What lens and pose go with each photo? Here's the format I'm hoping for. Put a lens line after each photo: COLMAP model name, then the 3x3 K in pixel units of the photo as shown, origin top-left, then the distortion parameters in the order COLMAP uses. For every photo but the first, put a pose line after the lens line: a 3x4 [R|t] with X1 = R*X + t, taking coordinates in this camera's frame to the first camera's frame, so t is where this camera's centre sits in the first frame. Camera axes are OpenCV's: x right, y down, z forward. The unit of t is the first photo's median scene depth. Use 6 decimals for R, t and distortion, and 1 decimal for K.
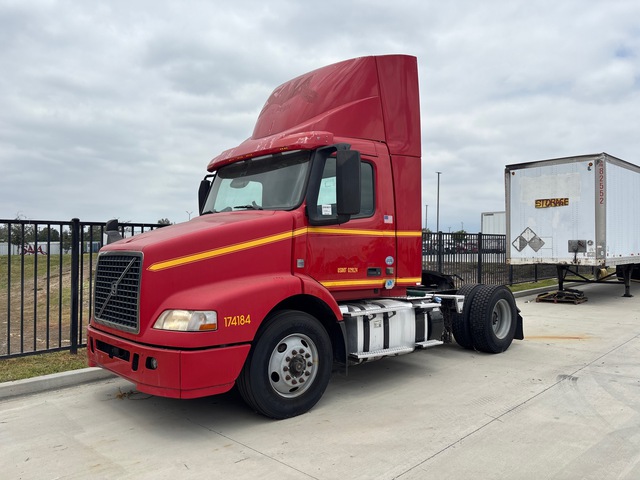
lens RADIAL K [[557.4, 0, 302.9], [0, 557.4, 239.5], [0, 0, 1]] dist [-0.015571, -0.004891]
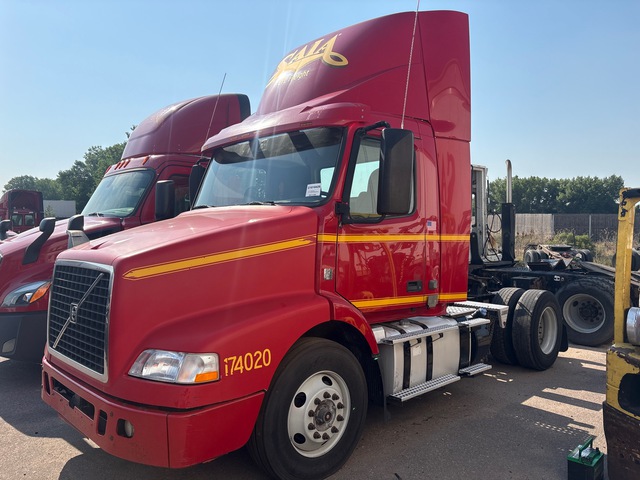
lens RADIAL K [[550.7, 0, 331.0], [0, 550.7, 238.2], [0, 0, 1]] dist [-0.031414, 0.004651]
pose [[0.997350, 0.007741, 0.072341, -0.053787], [-0.009701, 0.999594, 0.026780, -0.030122], [-0.072104, -0.027411, 0.997020, 0.250919]]
